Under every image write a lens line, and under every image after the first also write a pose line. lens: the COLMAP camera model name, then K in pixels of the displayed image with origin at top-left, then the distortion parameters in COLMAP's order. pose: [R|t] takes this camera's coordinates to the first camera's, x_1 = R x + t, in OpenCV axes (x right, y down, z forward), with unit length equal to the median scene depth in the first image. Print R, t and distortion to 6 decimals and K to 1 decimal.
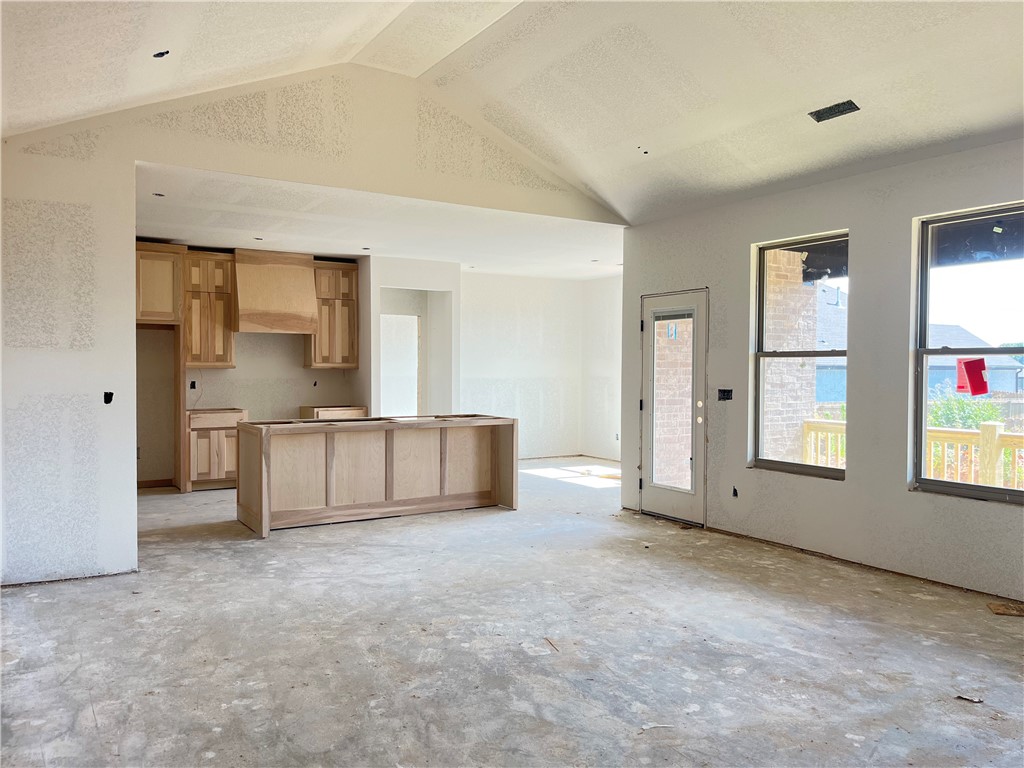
lens RADIAL K [[778.4, 0, 512.7], [0, 778.4, 385.3], [0, 0, 1]] dist [0.061819, -0.092978]
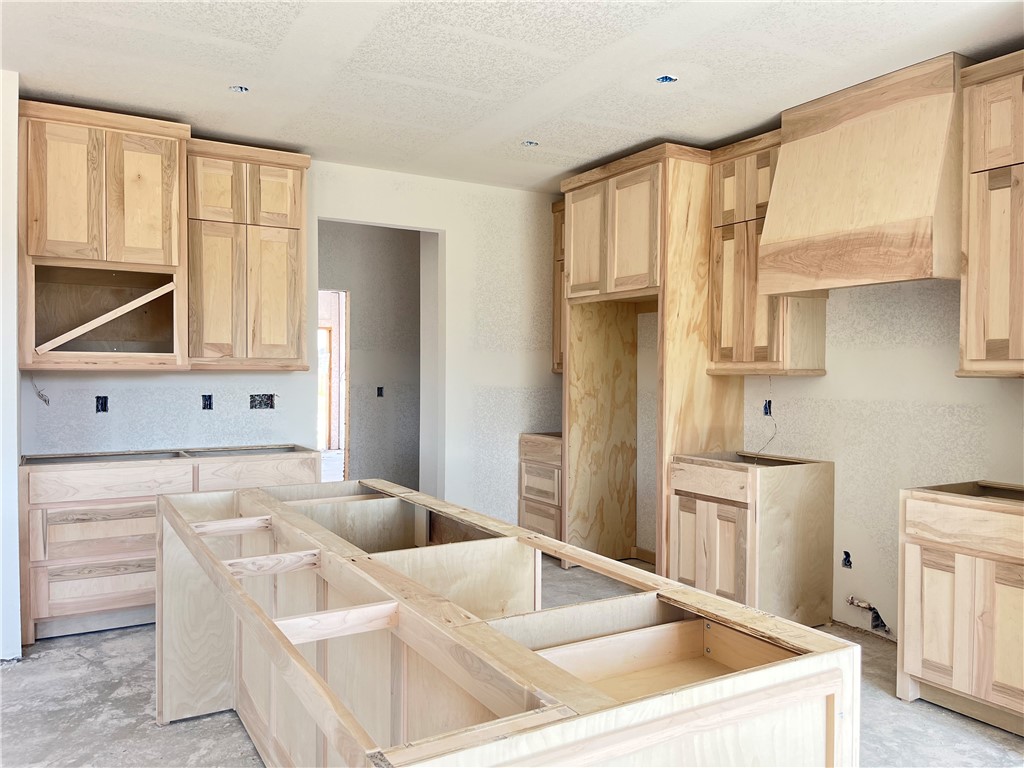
lens RADIAL K [[778.4, 0, 515.1], [0, 778.4, 387.4], [0, 0, 1]] dist [0.061819, -0.092978]
pose [[-0.033555, 0.017105, -0.999290, 0.158323], [-0.028119, 0.999442, 0.018052, -0.026358], [0.999041, 0.028705, -0.033056, 1.230412]]
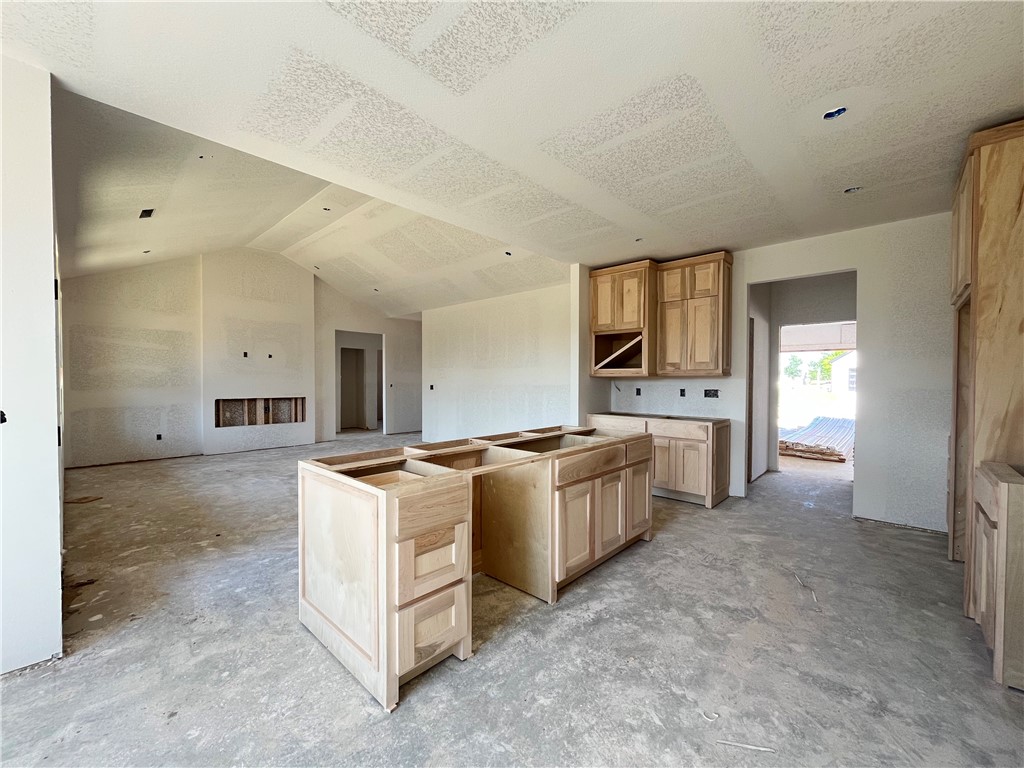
lens RADIAL K [[415.9, 0, 513.1], [0, 415.9, 387.0], [0, 0, 1]] dist [-0.005971, -0.000526]
pose [[-0.967474, -0.002650, -0.252958, -0.080957], [-0.012552, 0.999216, 0.037540, -0.026664], [0.252660, 0.039494, -0.966749, 1.592336]]
